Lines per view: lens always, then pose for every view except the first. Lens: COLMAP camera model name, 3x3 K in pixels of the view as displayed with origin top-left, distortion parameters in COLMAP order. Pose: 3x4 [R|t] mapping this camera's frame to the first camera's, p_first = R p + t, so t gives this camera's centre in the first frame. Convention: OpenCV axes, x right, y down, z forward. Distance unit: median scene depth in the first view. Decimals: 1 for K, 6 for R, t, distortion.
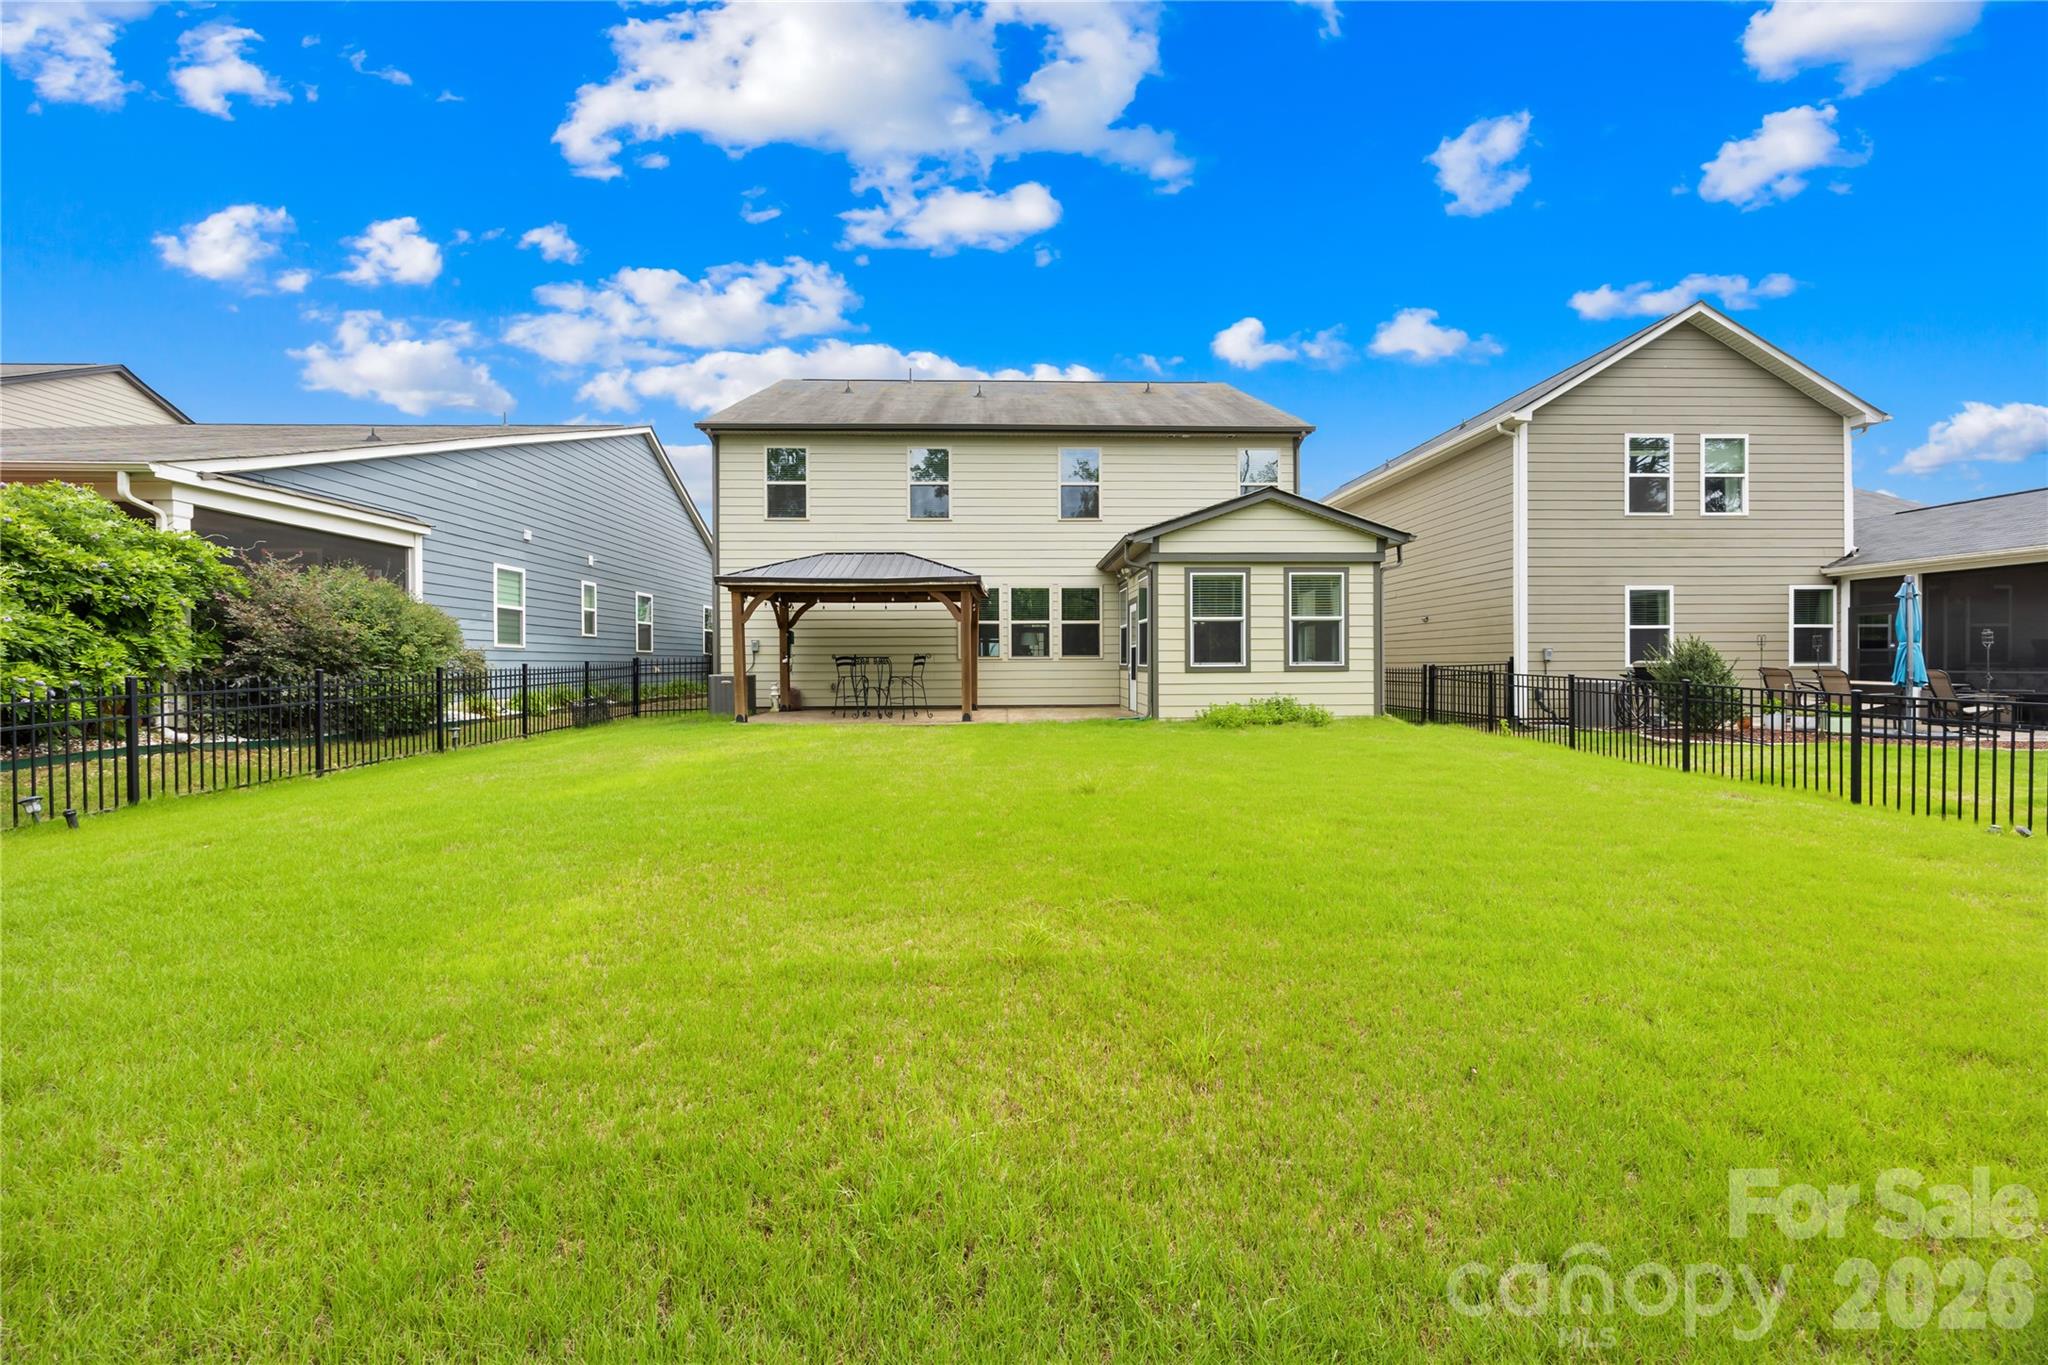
lens RADIAL K [[779.6, 0, 1018.4], [0, 779.6, 665.8], [0, 0, 1]] dist [0.000175, -0.000033]
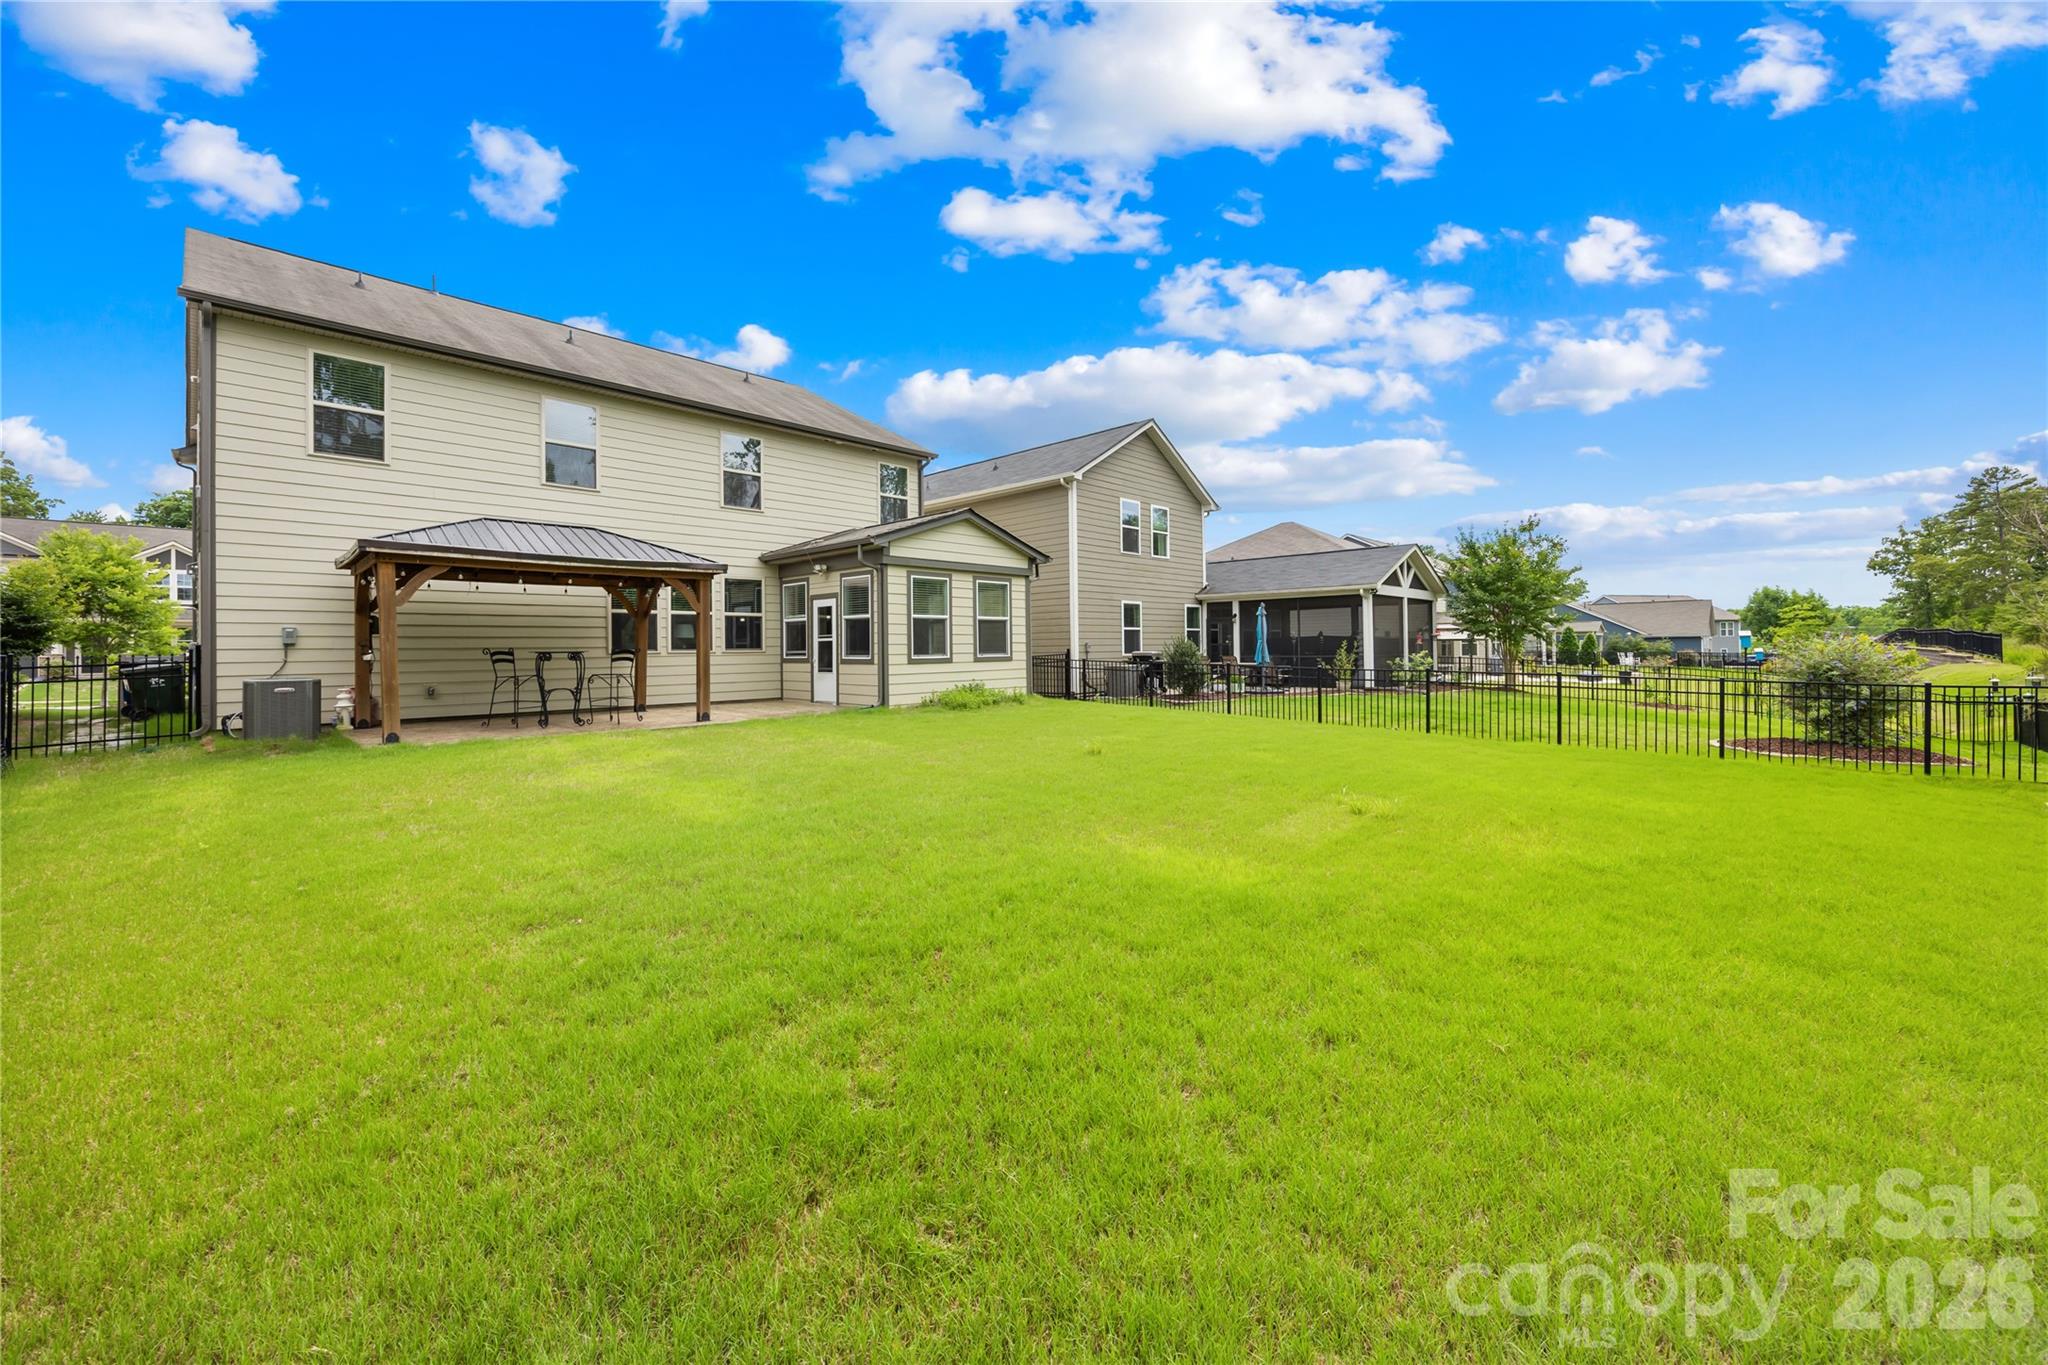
lens RADIAL K [[779.6, 0, 1026.2], [0, 779.6, 663.3], [0, 0, 1]] dist [0.000175, -0.000033]
pose [[0.723282, -0.016033, 0.690367, -0.382927], [0.011951, 0.999871, 0.010700, -0.001685], [-0.690449, 0.000511, 0.723381, 0.058641]]
